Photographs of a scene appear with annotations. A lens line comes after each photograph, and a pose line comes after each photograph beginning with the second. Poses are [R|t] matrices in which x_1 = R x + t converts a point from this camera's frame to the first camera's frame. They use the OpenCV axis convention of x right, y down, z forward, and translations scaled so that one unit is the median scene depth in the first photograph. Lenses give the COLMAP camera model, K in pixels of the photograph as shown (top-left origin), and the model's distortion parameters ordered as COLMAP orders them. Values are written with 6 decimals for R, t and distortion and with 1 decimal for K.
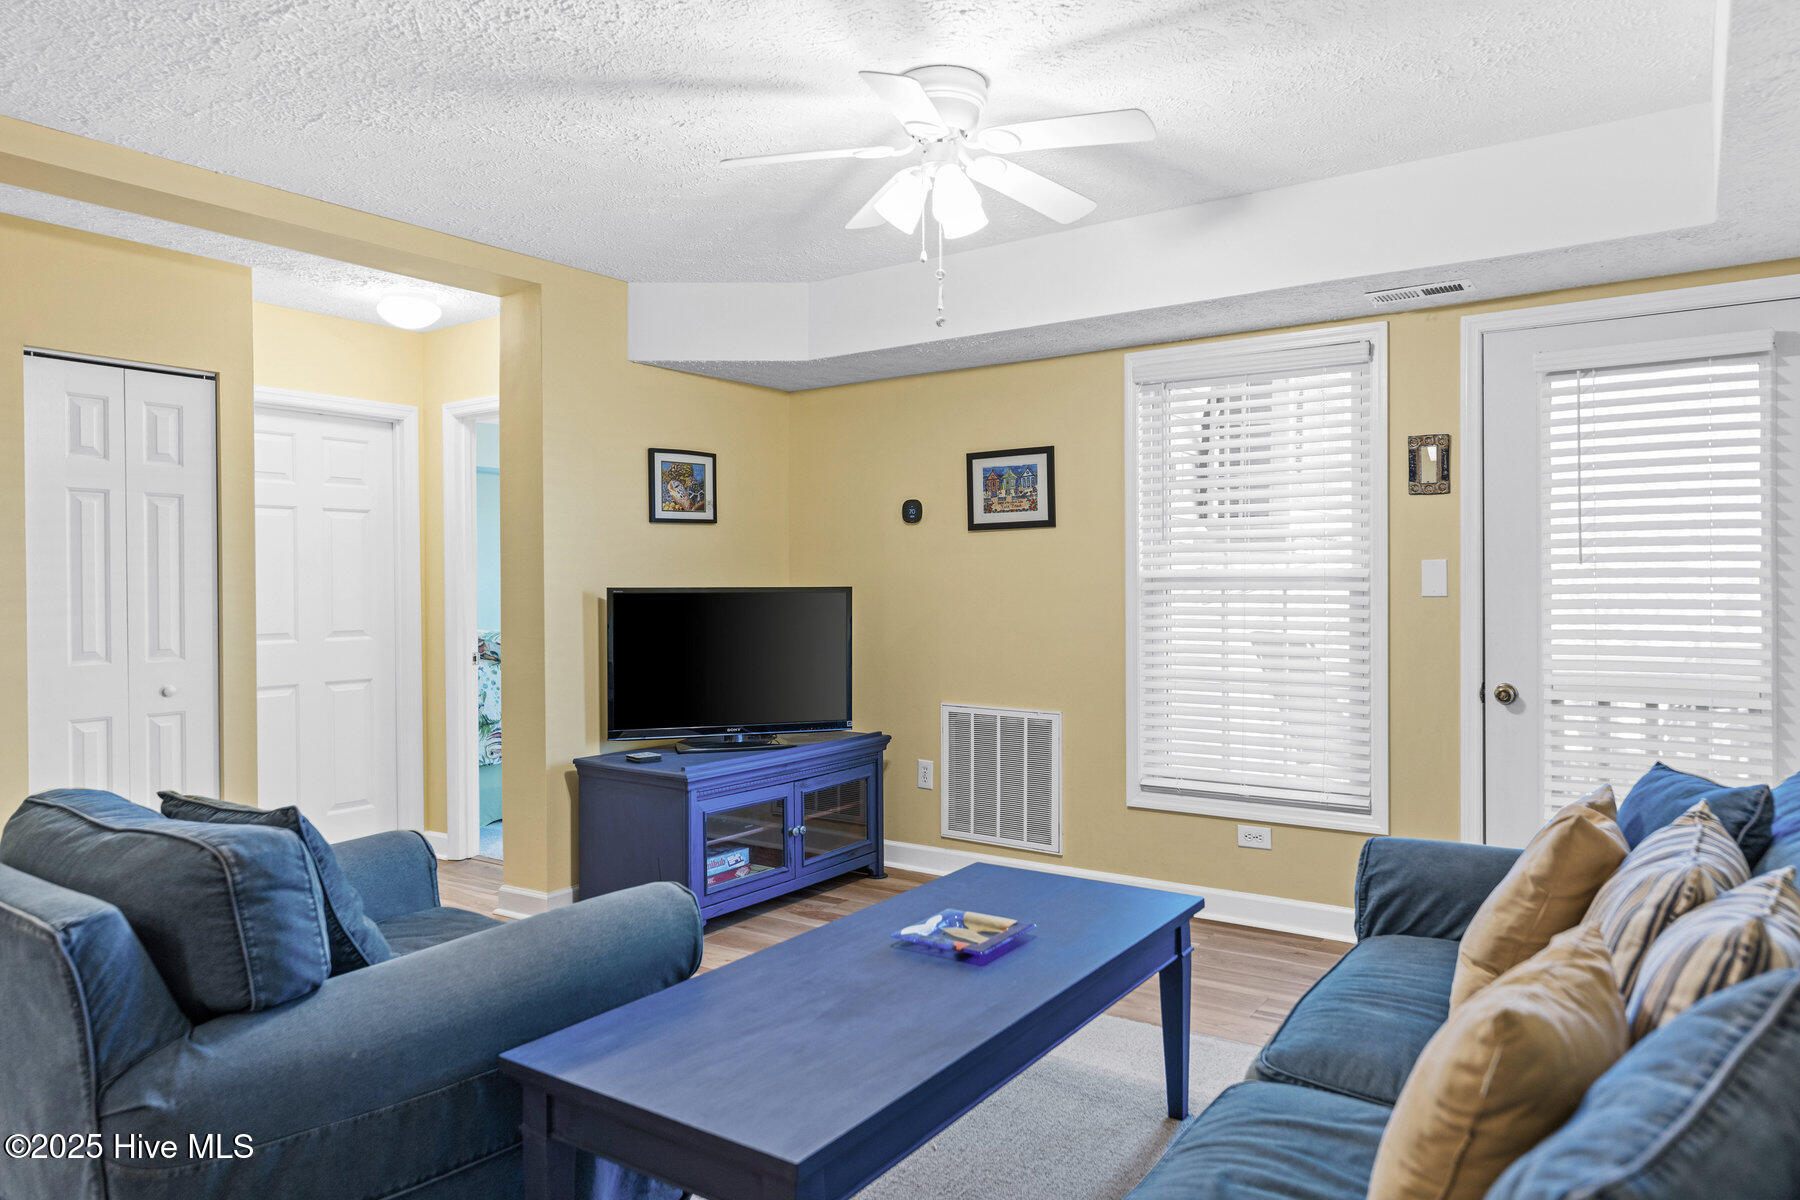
lens RADIAL K [[1157.9, 0, 889.5], [0, 1157.9, 592.5], [0, 0, 1]] dist [-0.001447, 0.003175]
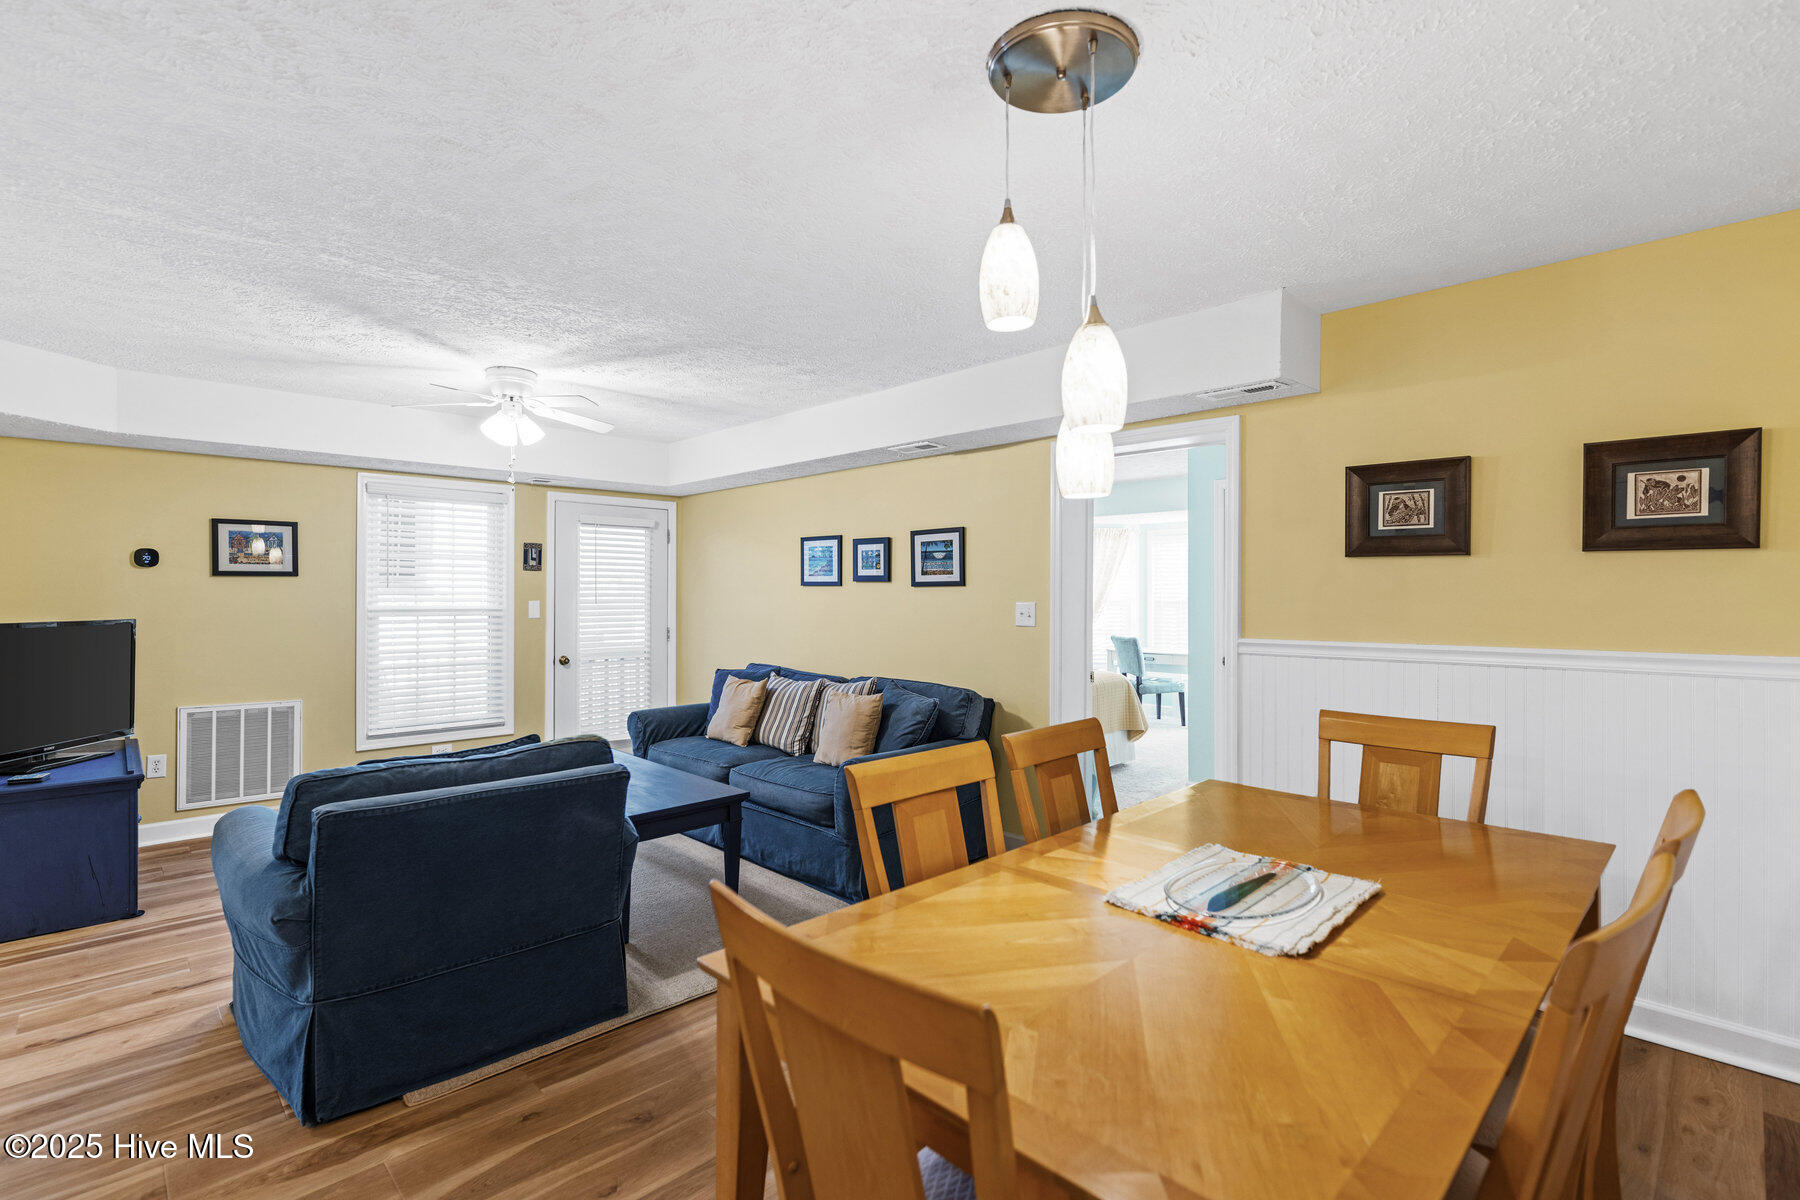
lens RADIAL K [[827.0, 0, 898.1], [0, 827.0, 593.3], [0, 0, 1]] dist [-0.002133, -0.001038]
pose [[0.183553, 0.009724, 0.982962, -0.821679], [0.006053, 0.999921, -0.011021, -0.019760], [-0.982991, 0.007972, 0.183480, 0.045002]]
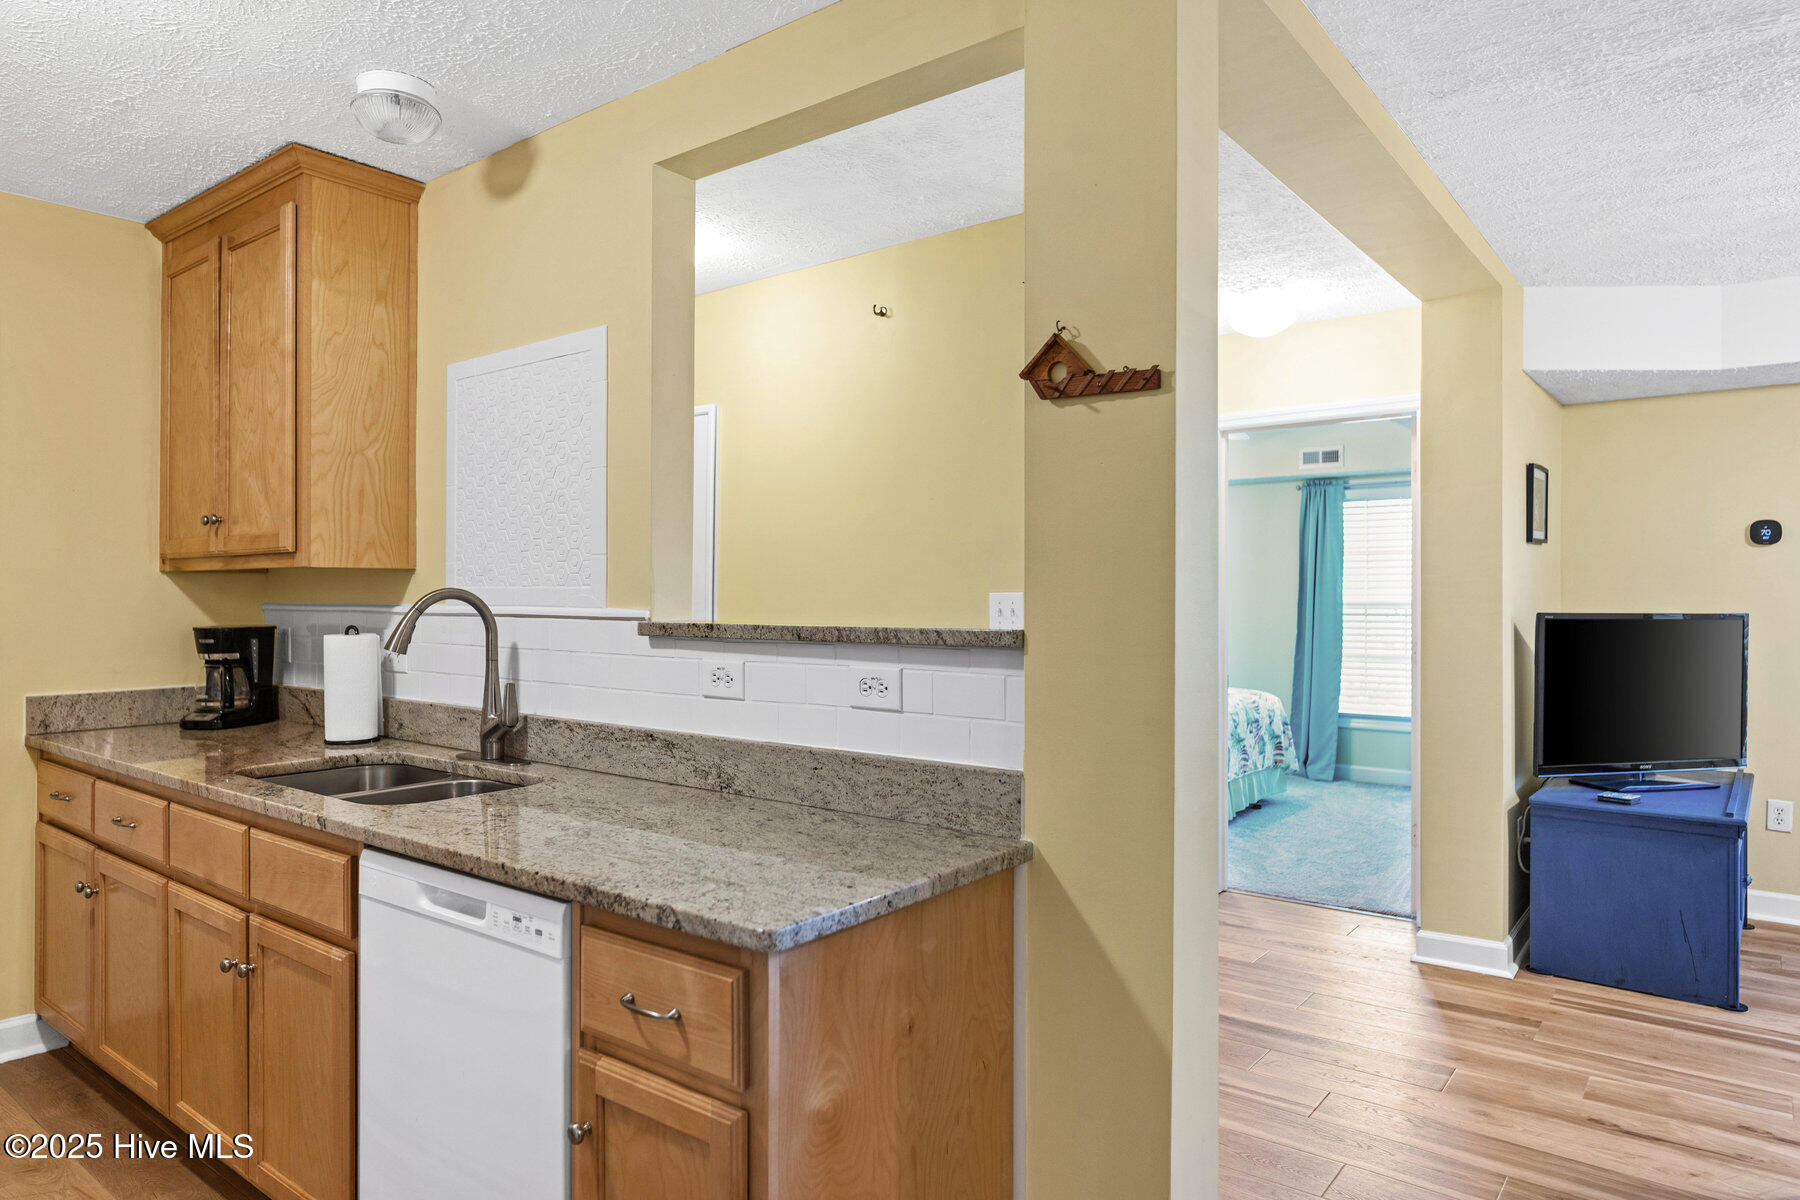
lens RADIAL K [[1105.2, 0, 883.7], [0, 1105.2, 588.0], [0, 0, 1]] dist [-0.004713, 0.001920]
pose [[0.998226, 0.010143, -0.058673, -0.738012], [-0.011021, 0.999832, -0.014663, -0.005348], [0.058514, 0.015283, 0.998170, 0.087896]]
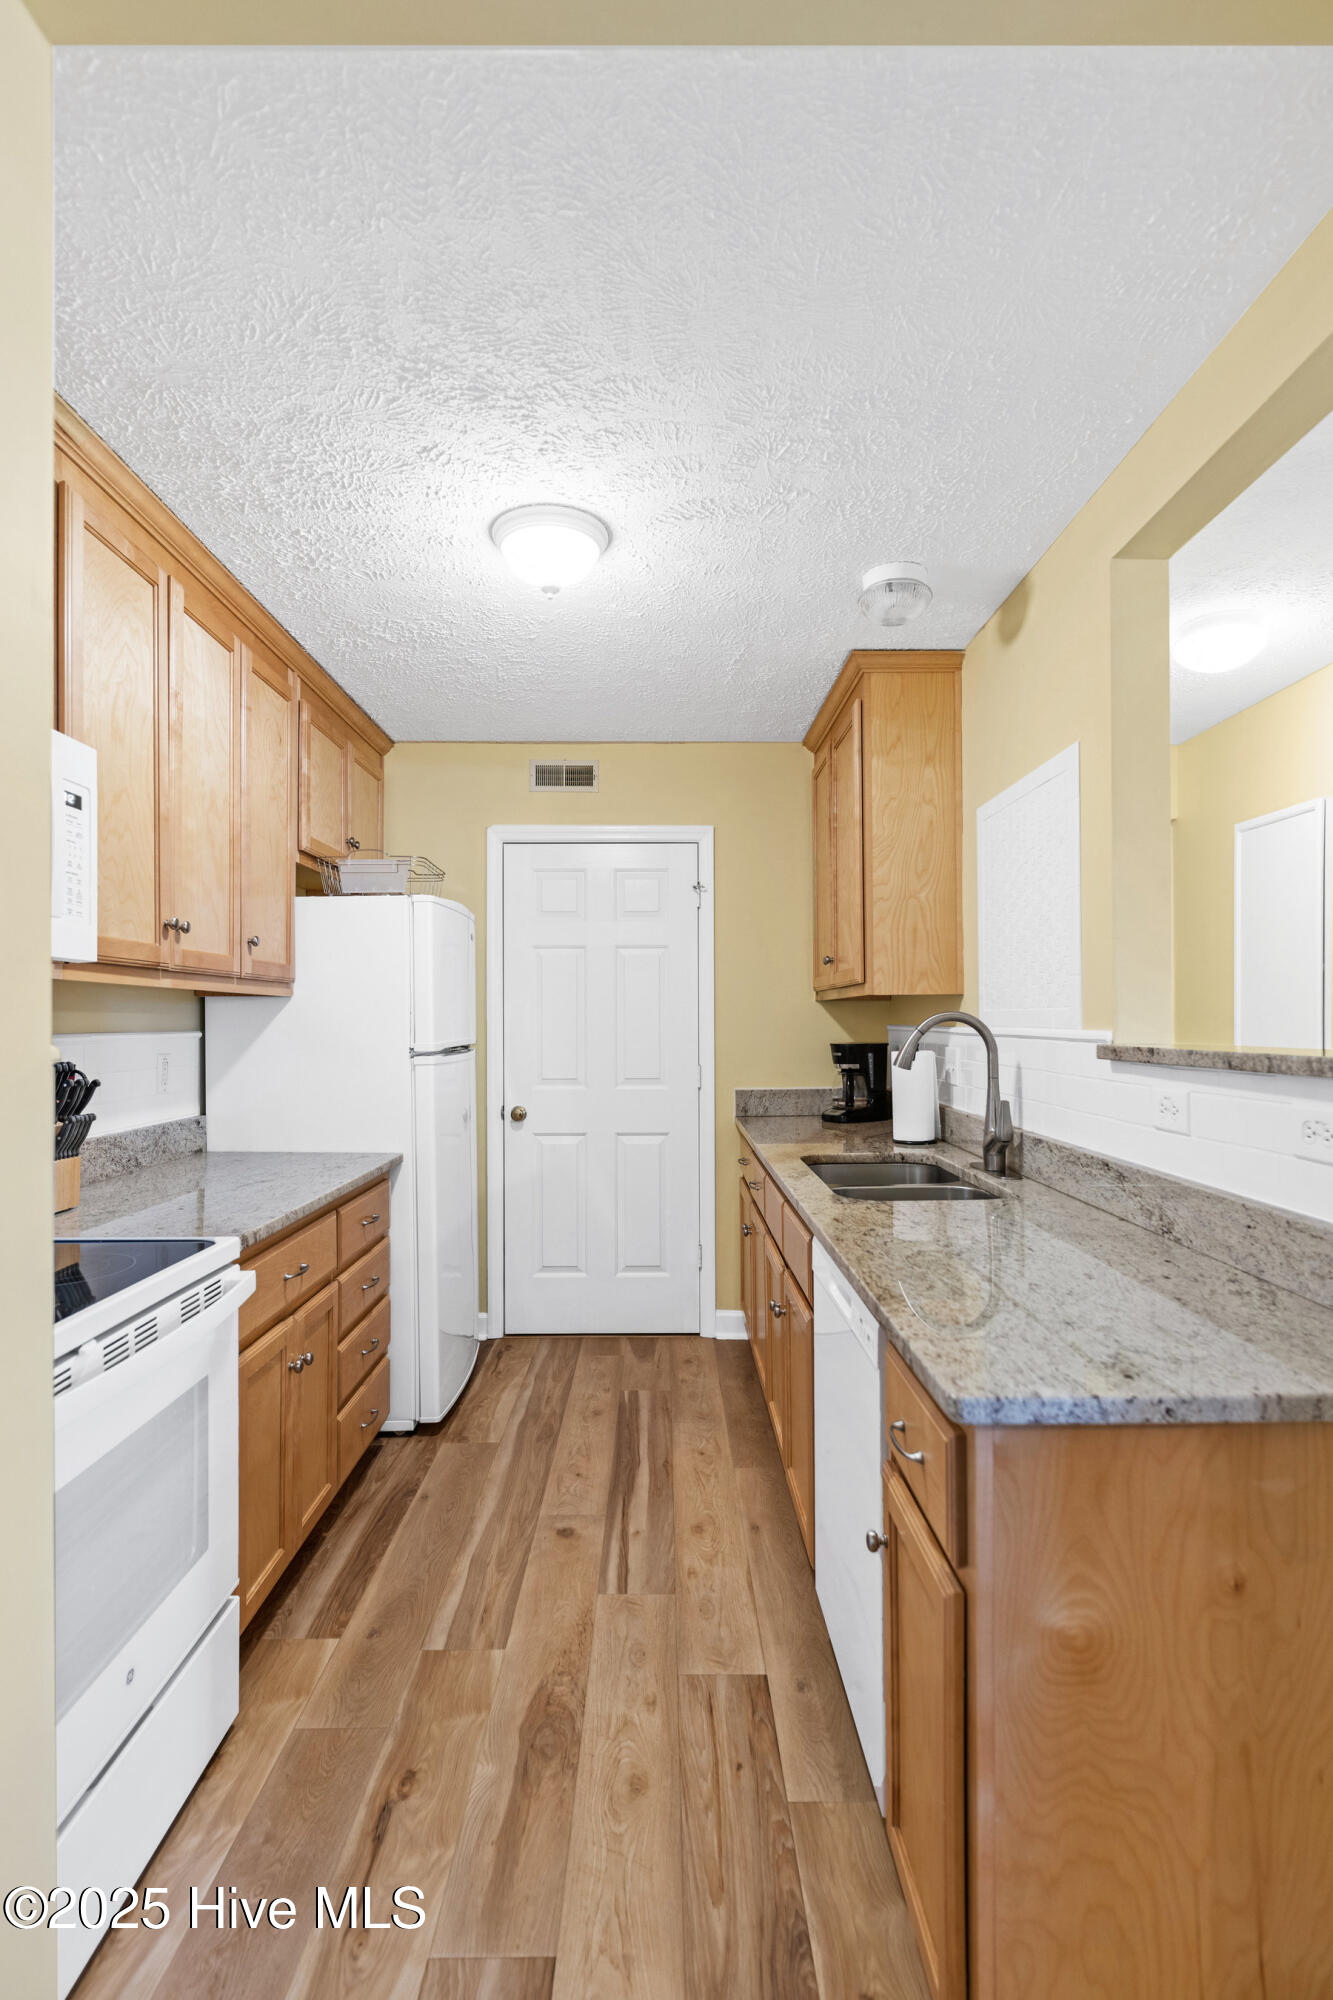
lens RADIAL K [[961.7, 0, 661.7], [0, 961.7, 1015.6], [0, 0, 1]] dist [-0.006713, 0.001183]
pose [[0.574851, 0.002412, -0.818254, -0.634682], [-0.006251, 0.999979, -0.001444, -0.006830], [0.818234, 0.005945, 0.574855, 0.200904]]
